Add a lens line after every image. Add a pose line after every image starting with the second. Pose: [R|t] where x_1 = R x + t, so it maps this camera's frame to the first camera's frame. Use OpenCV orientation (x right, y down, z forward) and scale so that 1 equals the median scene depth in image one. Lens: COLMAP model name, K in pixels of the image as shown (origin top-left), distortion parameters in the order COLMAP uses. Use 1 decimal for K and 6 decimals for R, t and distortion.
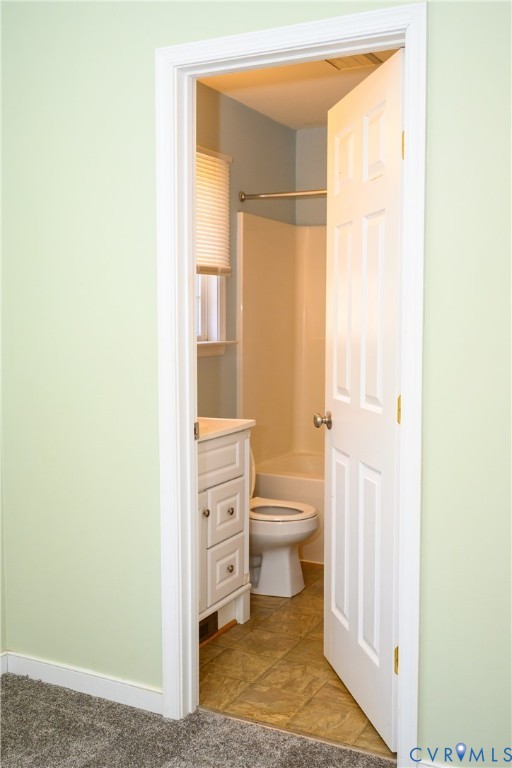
lens RADIAL K [[785.5, 0, 249.9], [0, 785.5, 389.5], [0, 0, 1]] dist [0.021727, 0.000000]
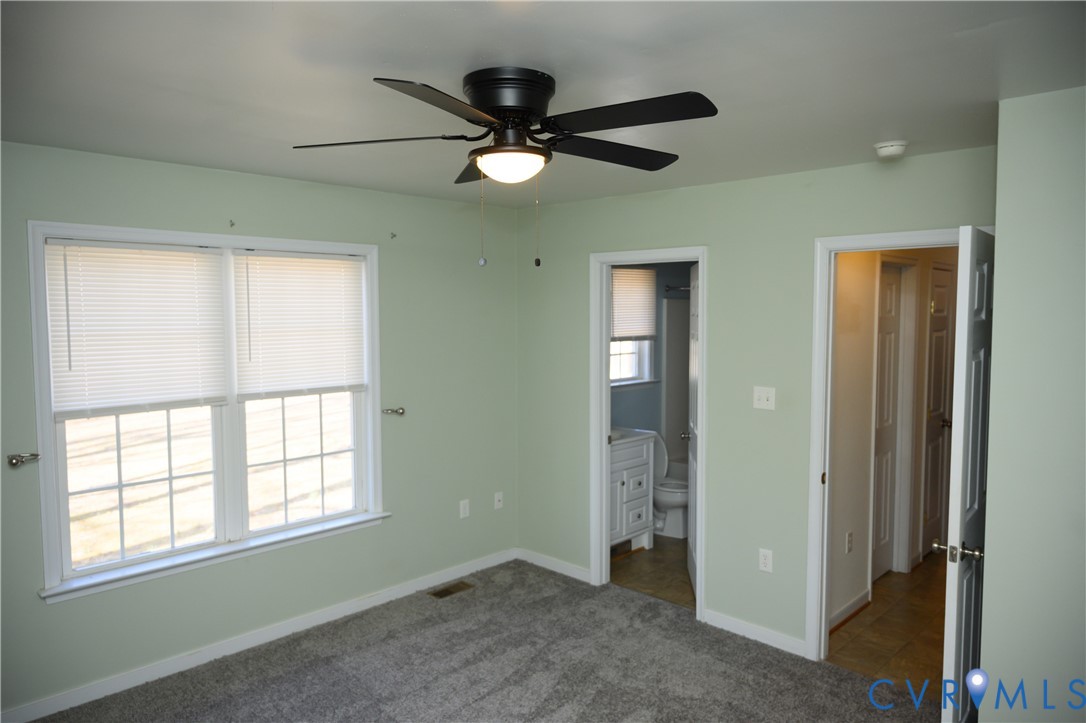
lens RADIAL K [[733.0, 0, 551.2], [0, 733.0, 354.7], [0, 0, 1]] dist [-0.004526, 0.003302]
pose [[0.959343, 0.016072, -0.281786, 0.243015], [-0.025679, 0.999207, -0.030435, -0.078263], [0.281073, 0.036434, 0.958994, -0.641177]]
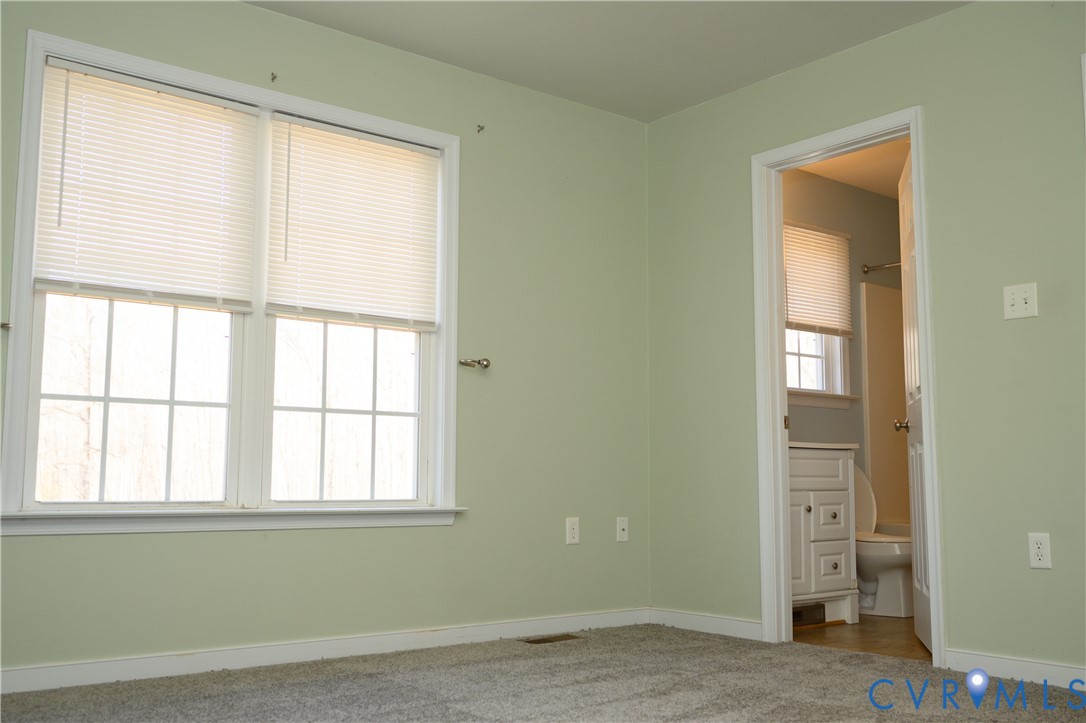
lens RADIAL K [[1054.6, 0, 565.4], [0, 1054.6, 367.1], [0, 0, 1]] dist [-0.000306, 0.000000]
pose [[0.918674, -0.045329, -0.392408, 0.232745], [-0.039339, 0.977958, -0.205064, 0.273801], [0.393054, 0.203824, 0.896641, -0.608085]]
